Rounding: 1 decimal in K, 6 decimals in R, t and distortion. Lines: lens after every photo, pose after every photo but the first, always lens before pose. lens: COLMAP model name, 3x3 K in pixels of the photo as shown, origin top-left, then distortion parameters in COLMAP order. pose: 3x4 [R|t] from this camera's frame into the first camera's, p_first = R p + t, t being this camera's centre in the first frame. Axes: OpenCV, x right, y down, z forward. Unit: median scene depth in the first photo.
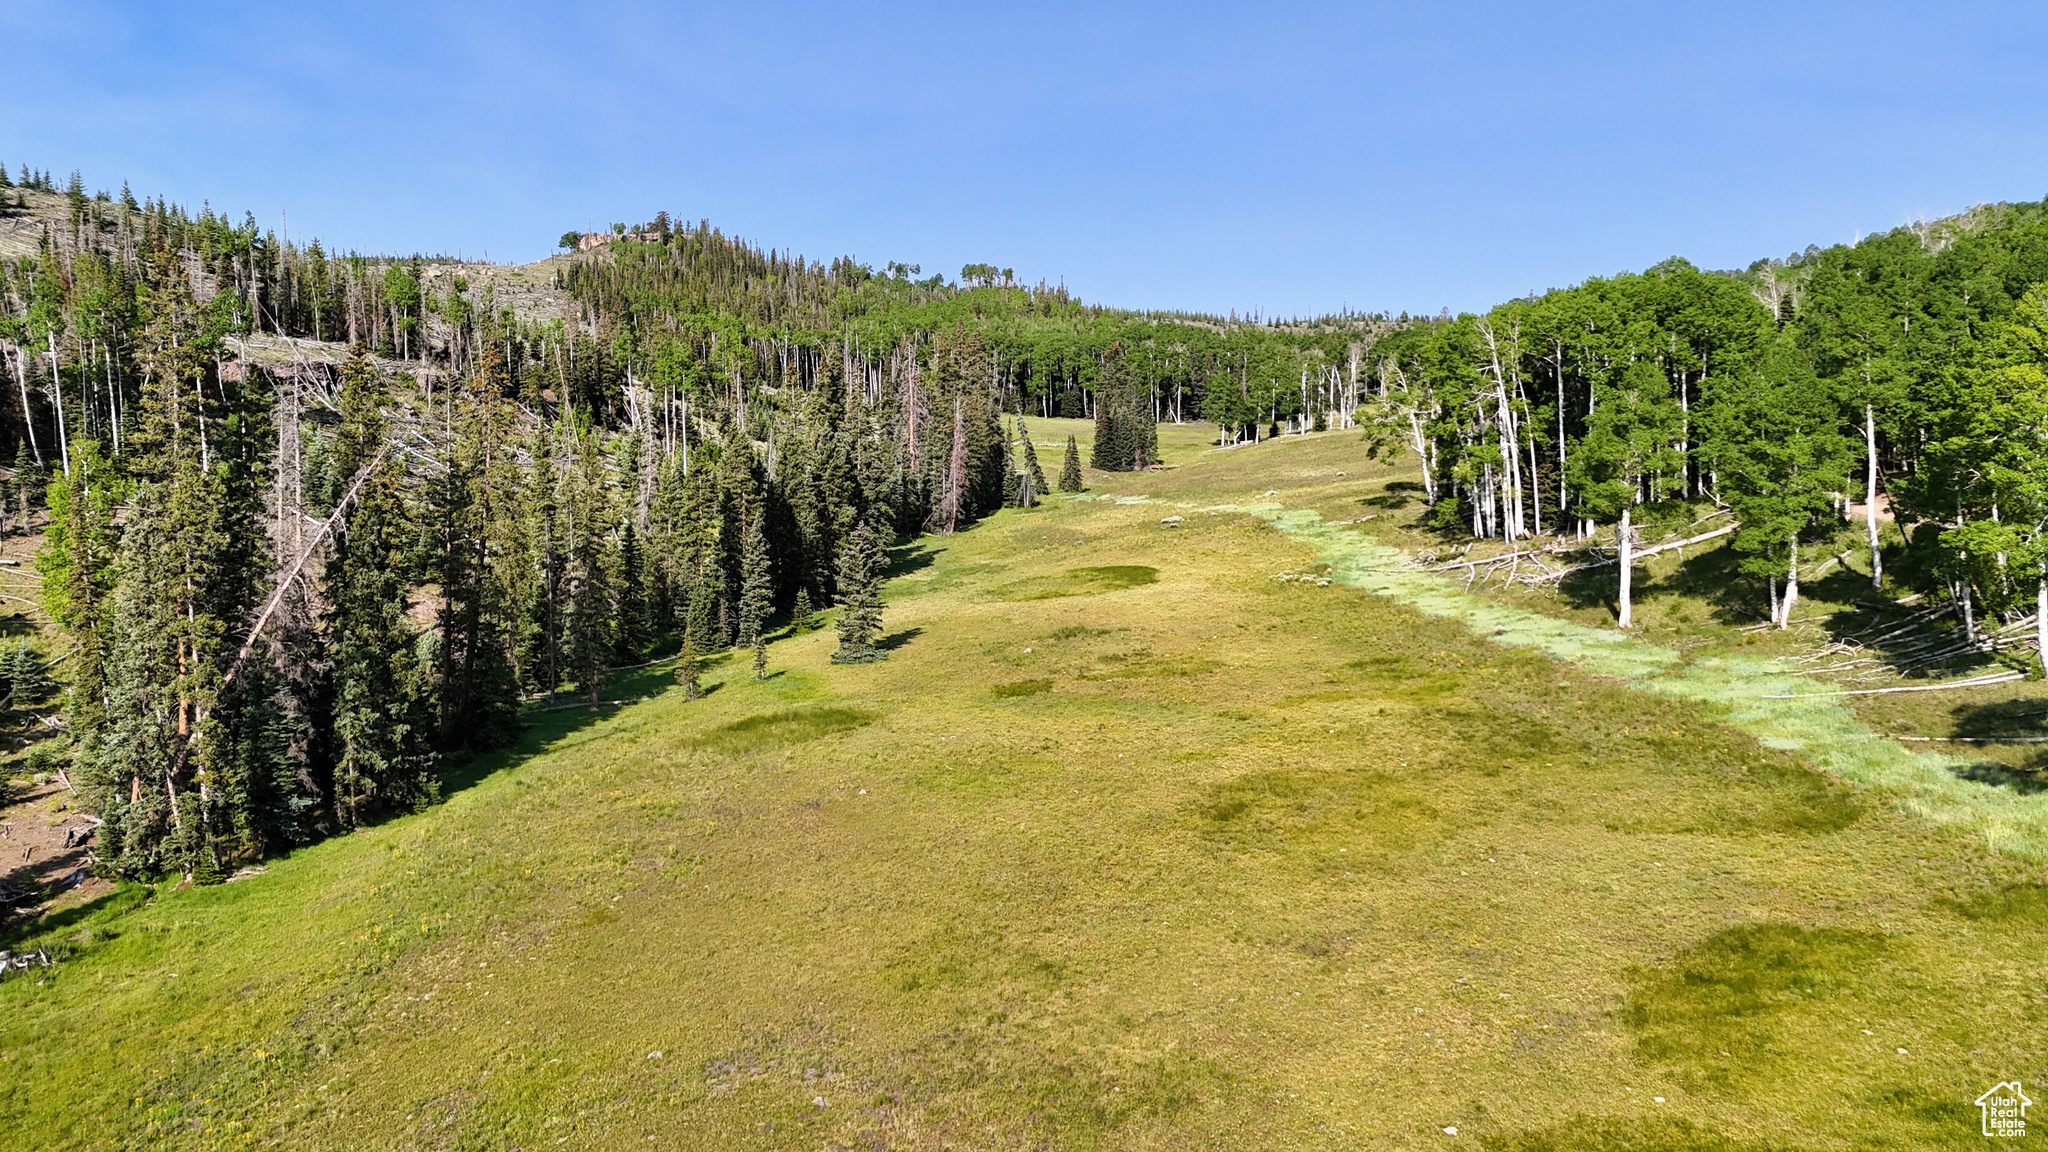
lens RADIAL K [[1544.8, 0, 1020.7], [0, 1544.8, 575.7], [0, 0, 1]] dist [0.057971, -0.034368]
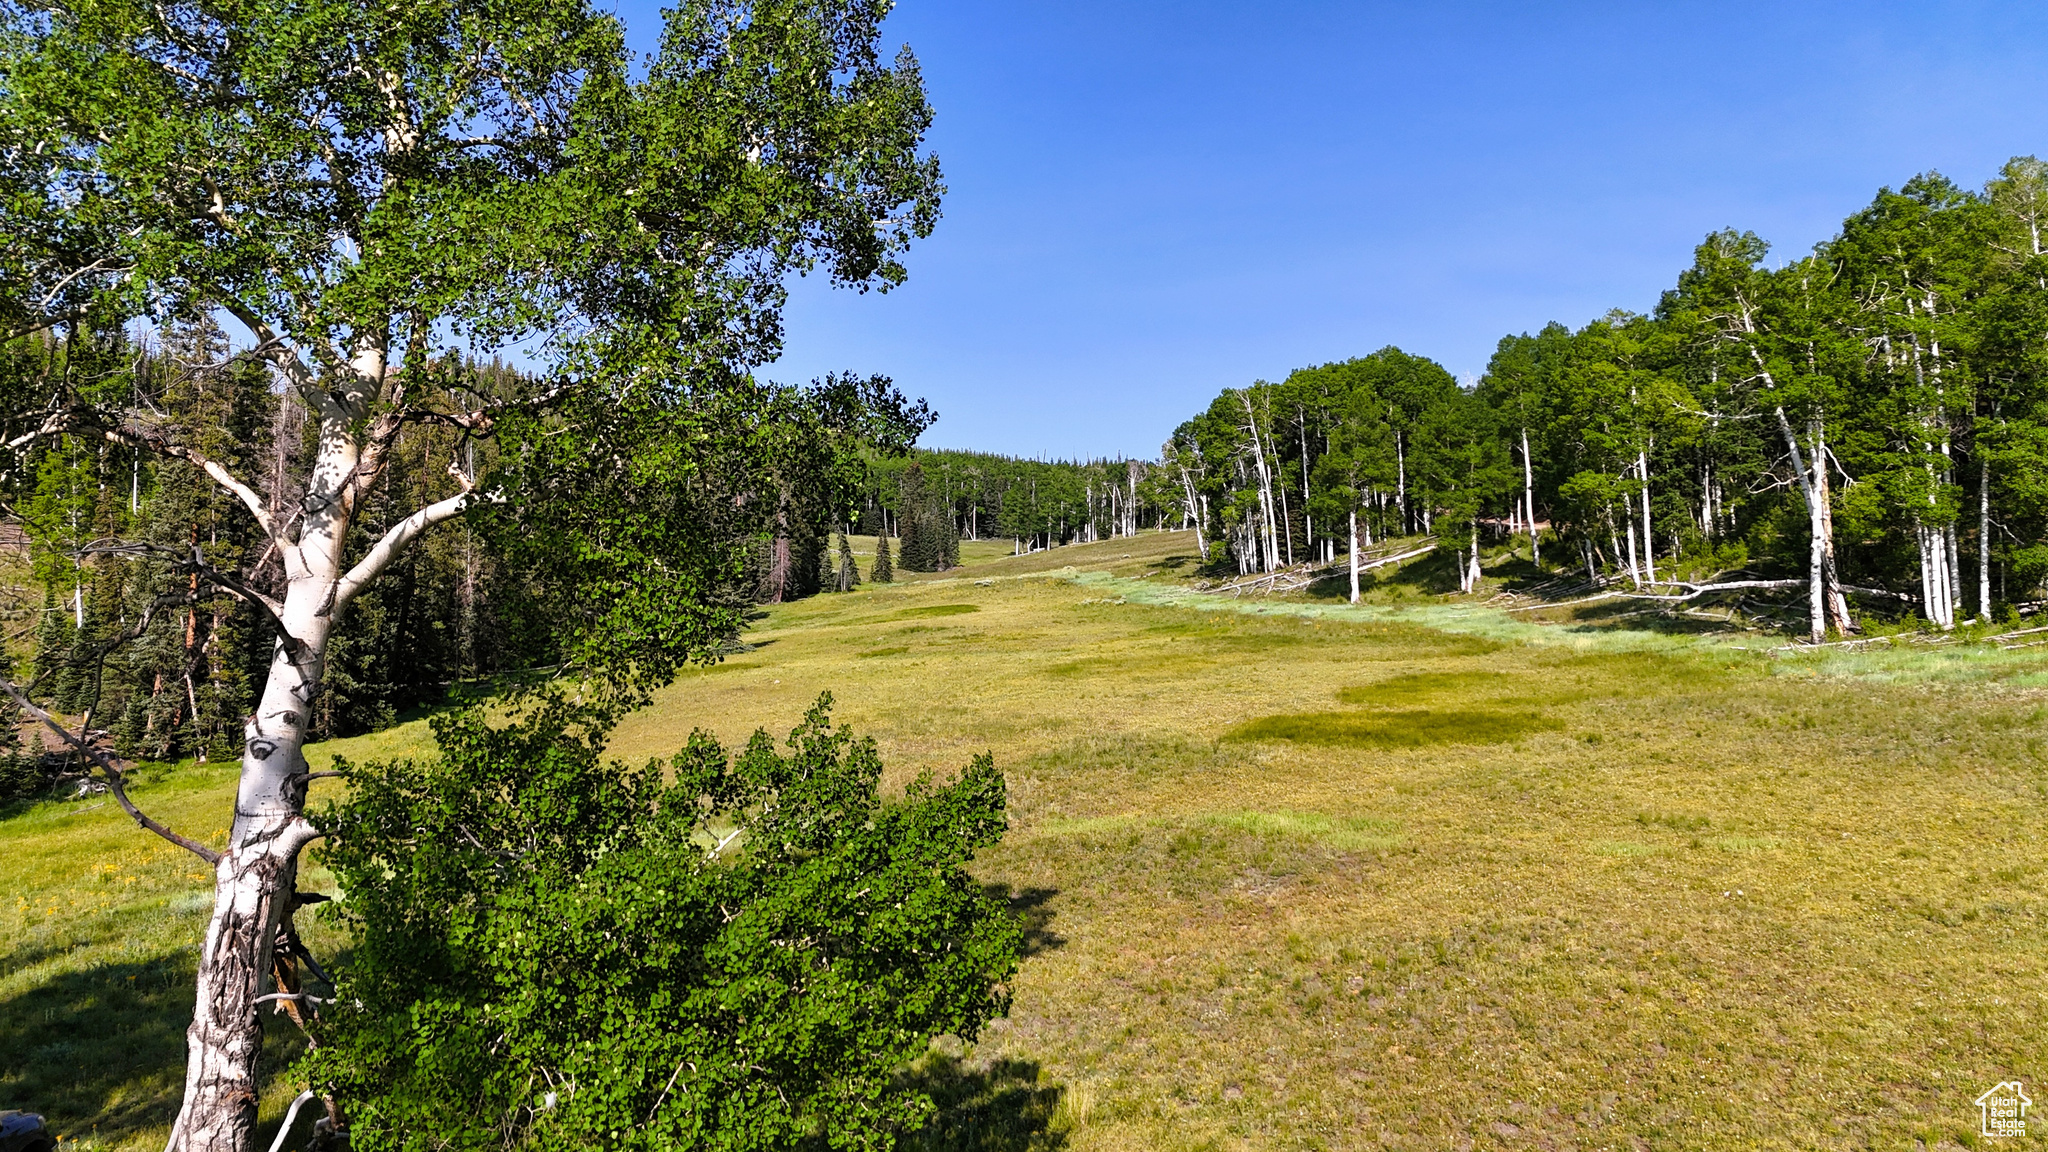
lens RADIAL K [[1544.8, 0, 1028.4], [0, 1544.8, 582.2], [0, 0, 1]] dist [0.057971, -0.034368]
pose [[0.989314, -0.000841, 0.145796, -0.044890], [0.015683, 0.994796, -0.100675, 0.103963], [-0.144953, 0.101885, 0.984179, -0.154331]]
